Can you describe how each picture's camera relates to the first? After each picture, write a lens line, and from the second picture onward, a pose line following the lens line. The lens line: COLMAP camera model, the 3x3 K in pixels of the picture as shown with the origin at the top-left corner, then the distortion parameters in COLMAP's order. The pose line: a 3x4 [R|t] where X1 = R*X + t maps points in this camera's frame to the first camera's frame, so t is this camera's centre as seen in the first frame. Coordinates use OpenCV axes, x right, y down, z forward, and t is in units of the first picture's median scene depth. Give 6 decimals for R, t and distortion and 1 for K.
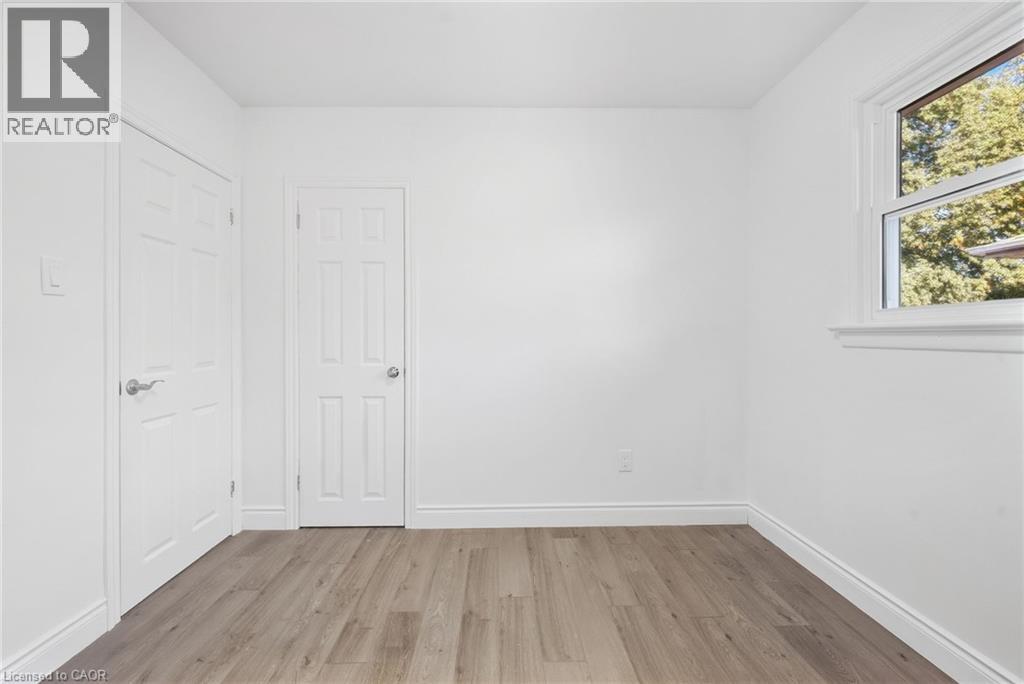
lens RADIAL K [[469.2, 0, 506.9], [0, 469.2, 341.3], [0, 0, 1]] dist [0.002185, 0.000973]
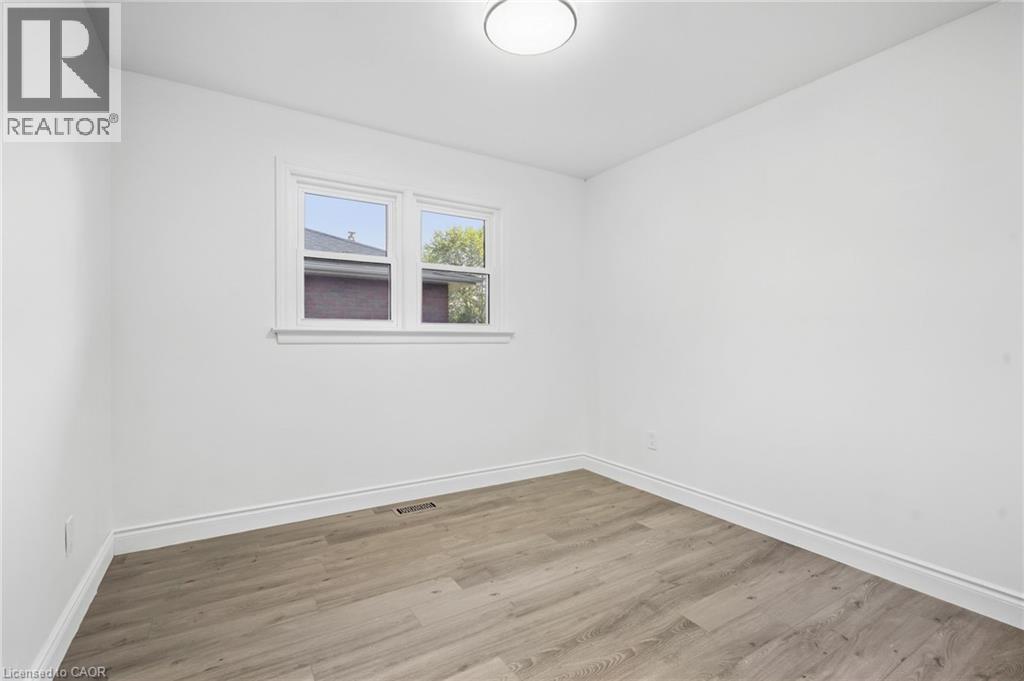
lens RADIAL K [[469.2, 0, 509.5], [0, 469.2, 338.7], [0, 0, 1]] dist [0.002185, 0.000973]
pose [[-0.521764, 0.000389, 0.853090, -0.810142], [0.005322, 0.999982, 0.002799, -0.002440], [-0.853073, 0.006001, -0.521756, 1.155292]]
